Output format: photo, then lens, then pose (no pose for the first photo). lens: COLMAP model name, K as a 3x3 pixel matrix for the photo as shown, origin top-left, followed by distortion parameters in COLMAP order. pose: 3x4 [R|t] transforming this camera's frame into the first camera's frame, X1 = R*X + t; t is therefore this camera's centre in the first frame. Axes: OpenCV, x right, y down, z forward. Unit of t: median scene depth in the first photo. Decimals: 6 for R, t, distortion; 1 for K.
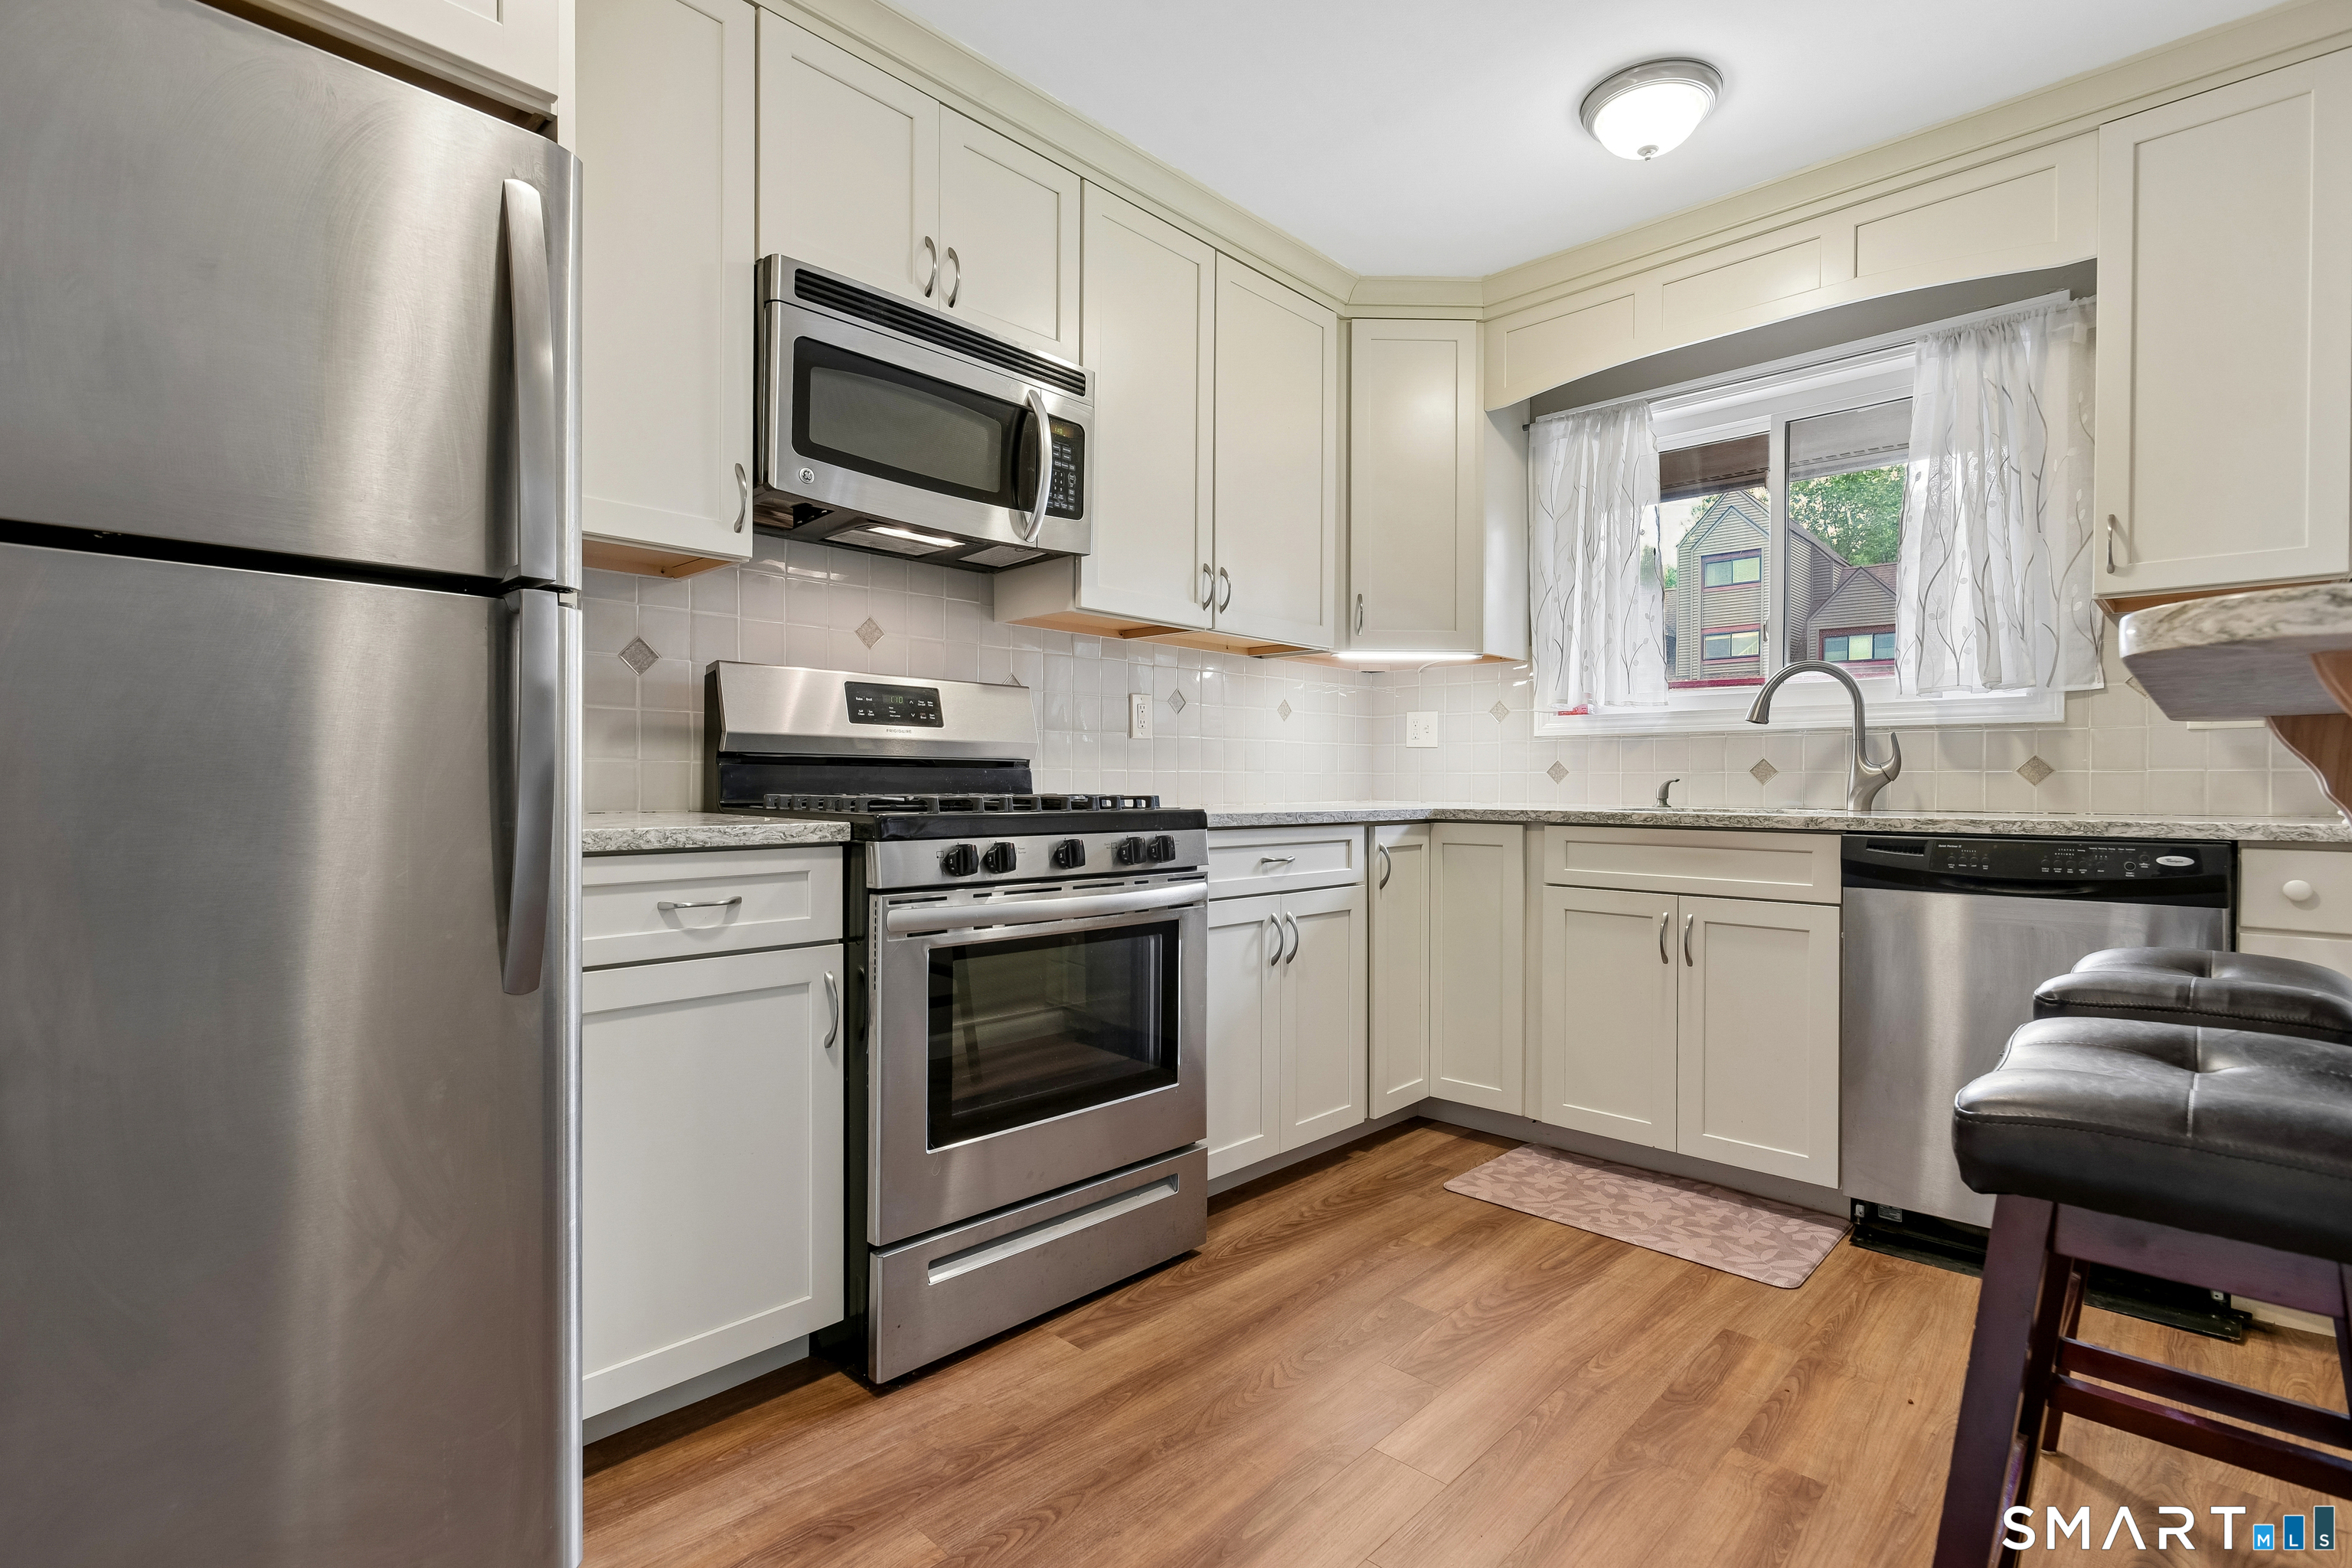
lens RADIAL K [[1116.3, 0, 1187.3], [0, 1116.3, 789.7], [0, 0, 1]] dist [-0.003176, 0.001384]
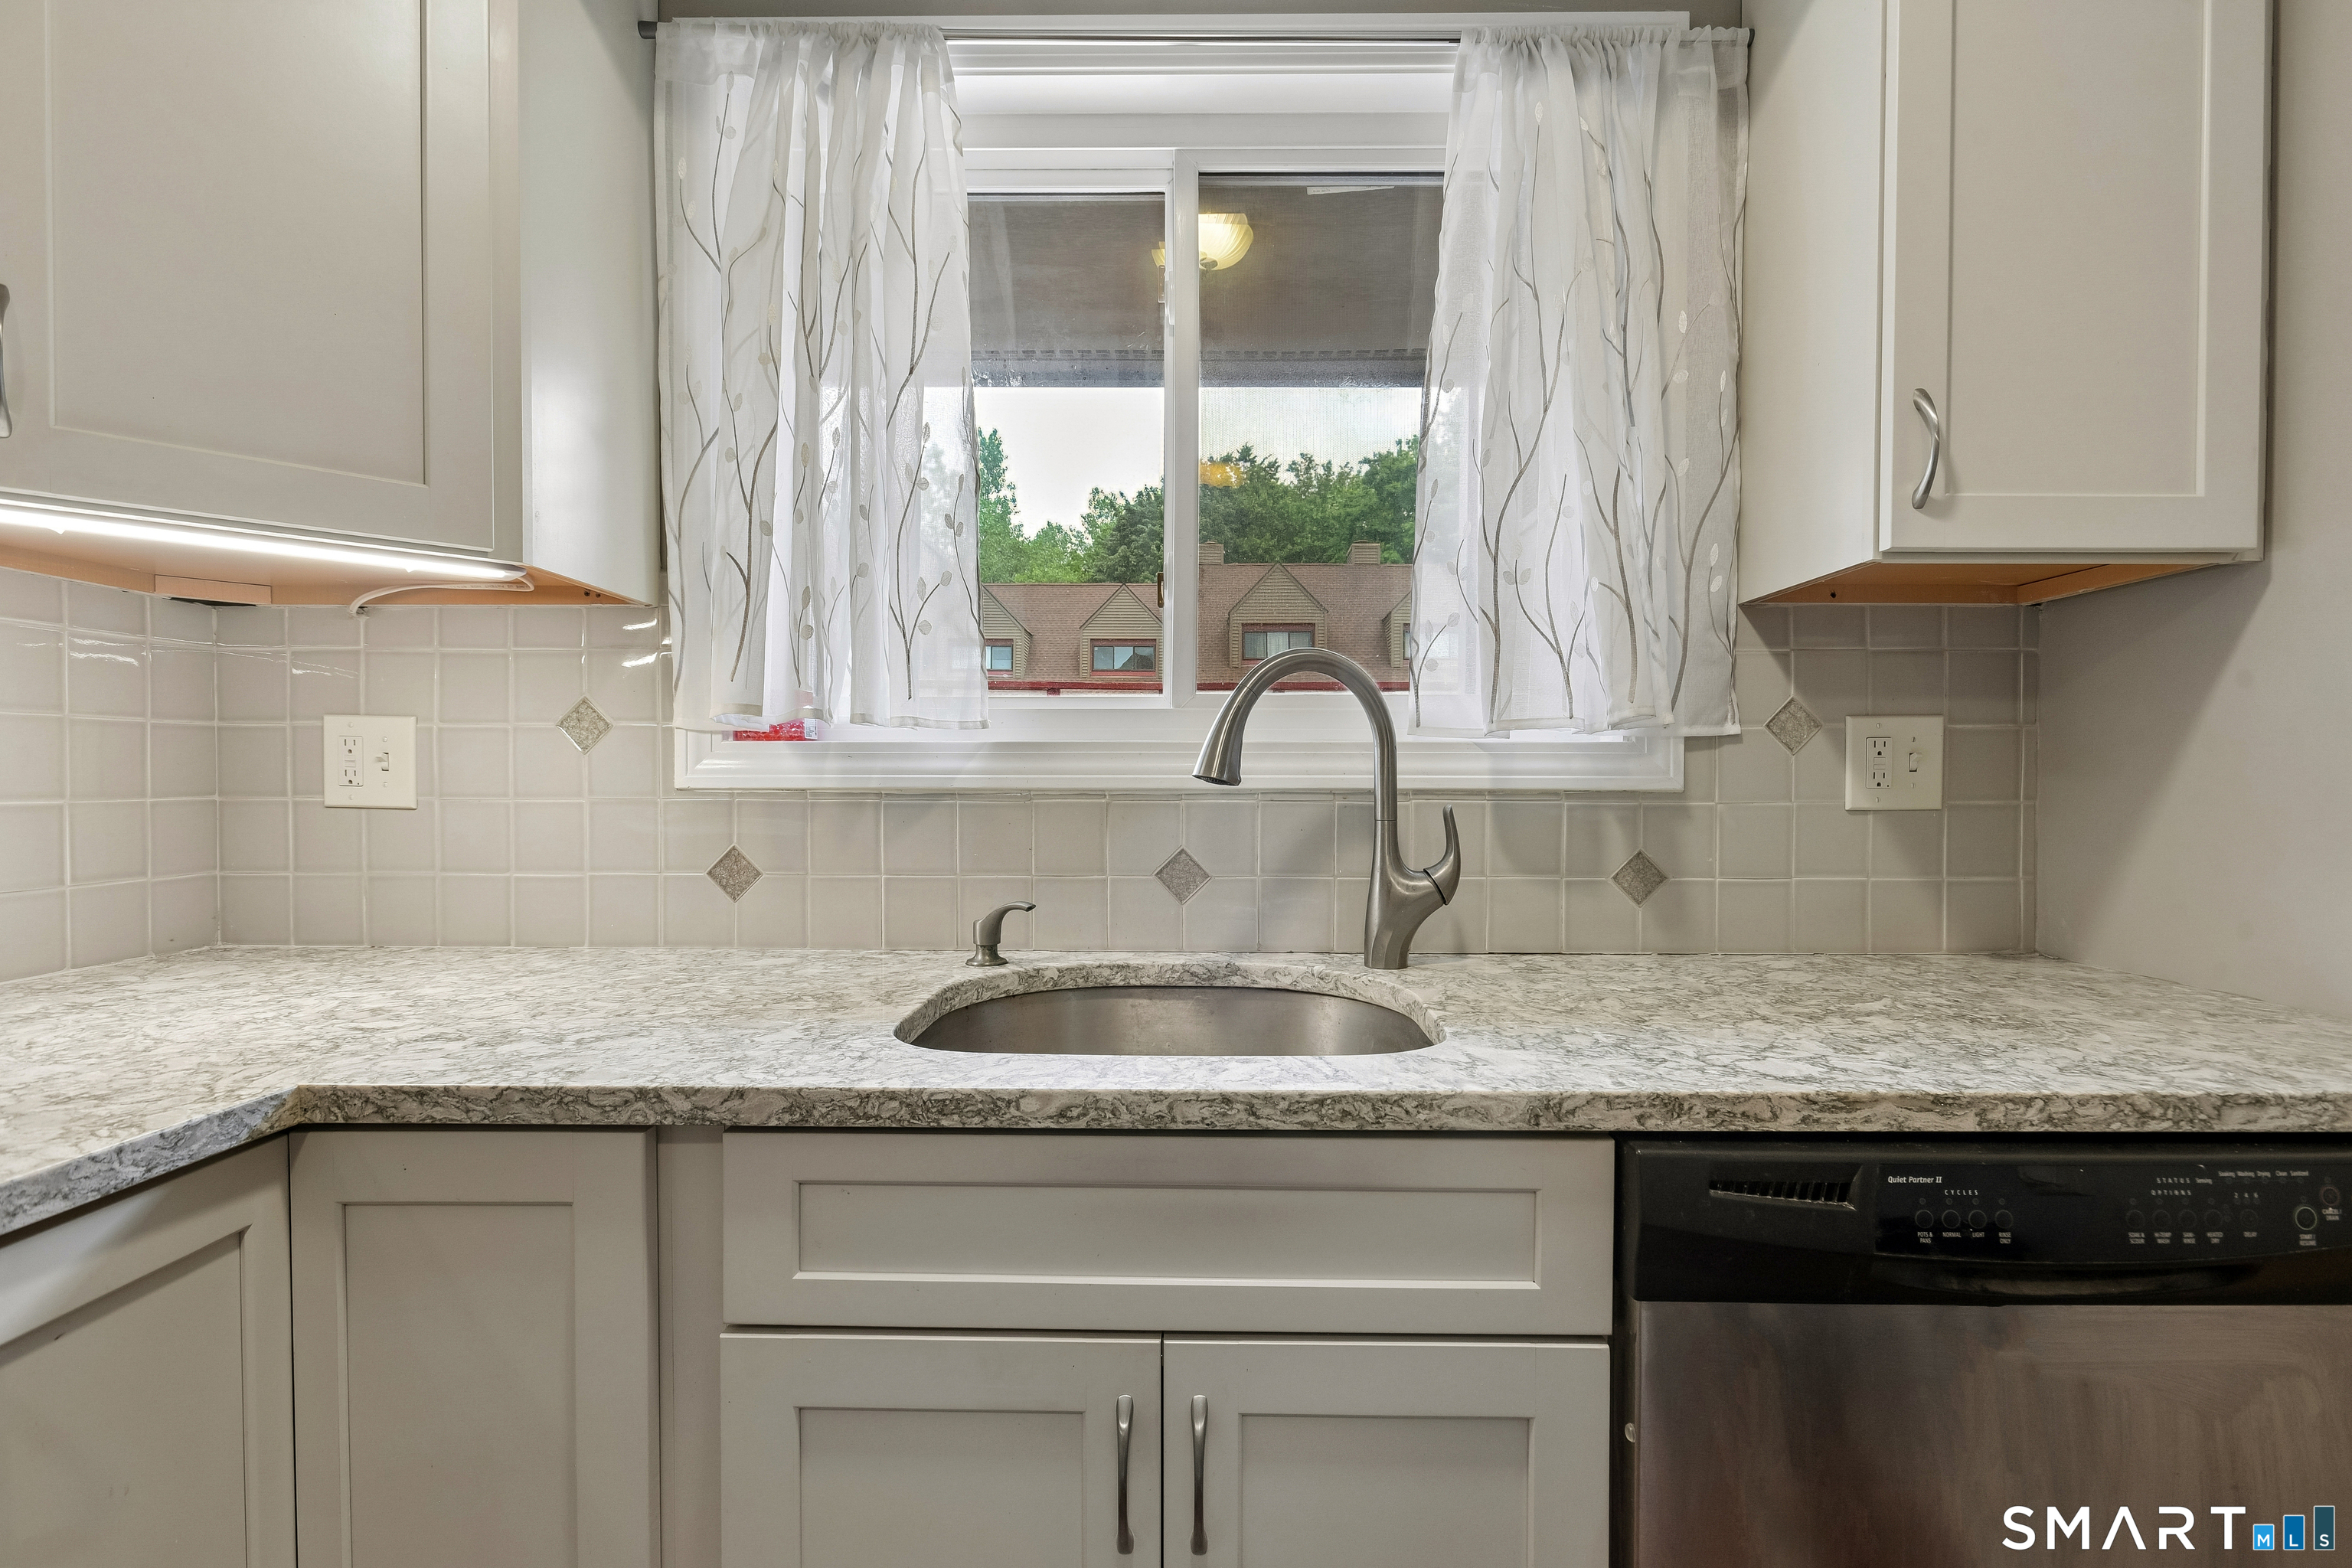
lens RADIAL K [[1116.3, 0, 1200.6], [0, 1116.3, 792.4], [0, 0, 1]] dist [-0.003176, 0.001384]
pose [[0.730936, -0.009854, 0.682374, 0.224040], [0.004524, 0.999944, 0.009593, -0.065116], [-0.682431, -0.003925, 0.730940, 0.739317]]
